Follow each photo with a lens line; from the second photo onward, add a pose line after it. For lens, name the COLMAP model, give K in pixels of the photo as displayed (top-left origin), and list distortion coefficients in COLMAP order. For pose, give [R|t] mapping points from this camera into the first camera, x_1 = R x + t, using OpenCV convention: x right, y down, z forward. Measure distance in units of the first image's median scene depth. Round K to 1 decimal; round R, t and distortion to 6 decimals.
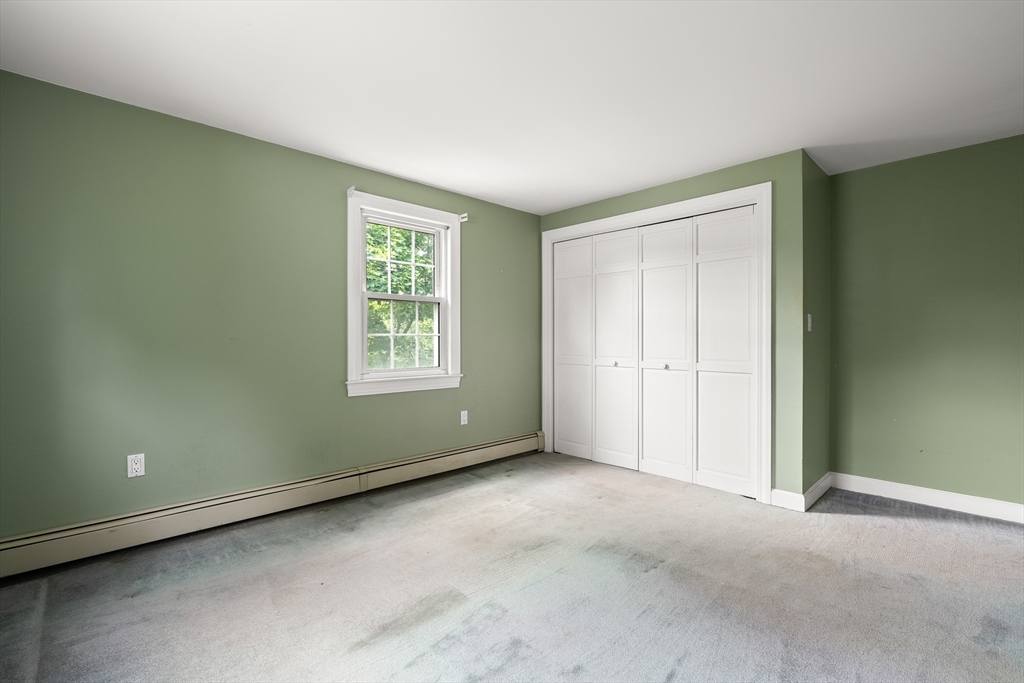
lens RADIAL K [[469.1, 0, 513.7], [0, 469.1, 336.9], [0, 0, 1]] dist [-0.005507, 0.002316]
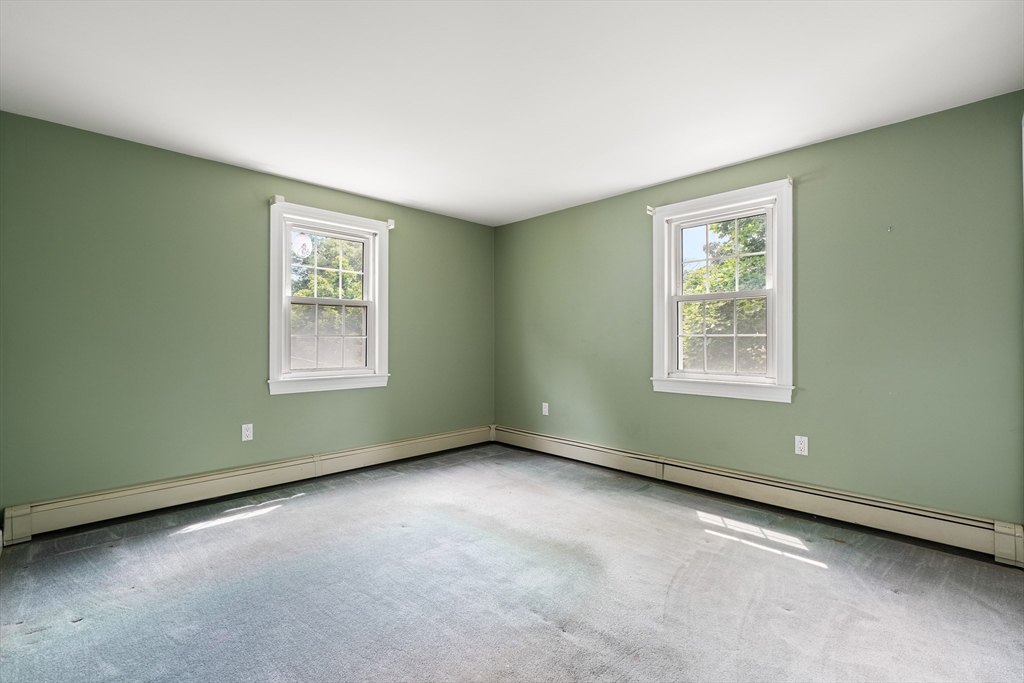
lens RADIAL K [[469.1, 0, 510.4], [0, 469.1, 344.5], [0, 0, 1]] dist [-0.005507, 0.002316]
pose [[-0.003740, 0.009825, -0.999945, 0.795483], [0.003559, 0.999946, 0.009811, 0.002732], [0.999987, -0.003522, -0.003775, 0.672733]]
